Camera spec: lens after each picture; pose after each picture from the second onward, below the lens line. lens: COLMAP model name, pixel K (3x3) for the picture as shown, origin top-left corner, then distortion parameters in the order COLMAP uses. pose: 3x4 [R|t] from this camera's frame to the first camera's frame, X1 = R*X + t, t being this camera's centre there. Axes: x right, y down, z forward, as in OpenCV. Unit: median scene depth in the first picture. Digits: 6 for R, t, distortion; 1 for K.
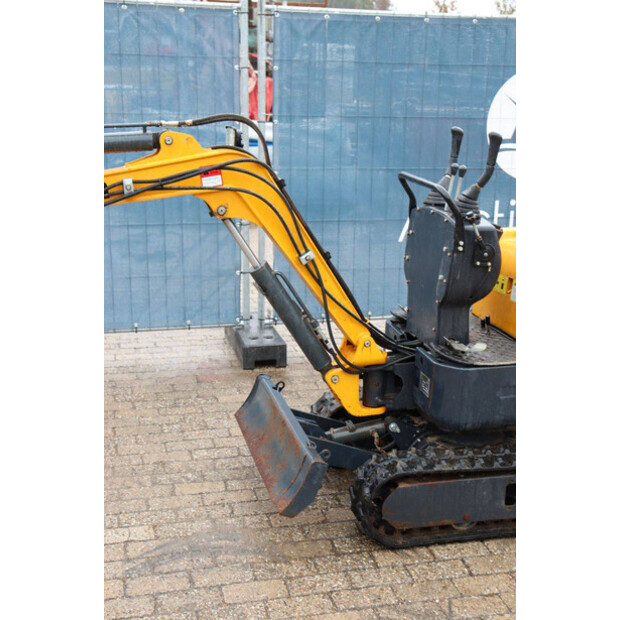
lens RADIAL K [[867.9, 0, 301.5], [0, 867.9, 311.6], [0, 0, 1]] dist [0.071750, 0.086696]
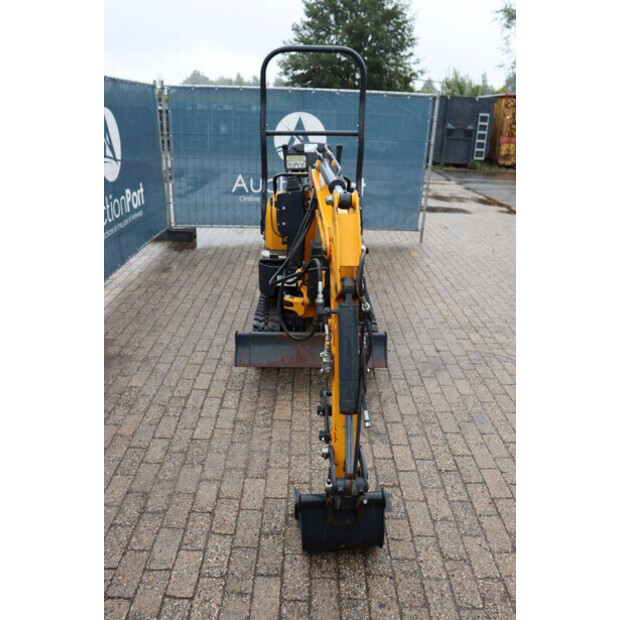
lens RADIAL K [[506.0, 0, 310.0], [0, 506.0, 310.0], [0, 0, 1]] dist [-0.172340, 0.151253]
pose [[0.234311, -0.372737, 0.897867, -0.852431], [0.236760, 0.917649, 0.319163, -0.221019], [-0.942891, 0.137795, 0.303264, 0.731118]]
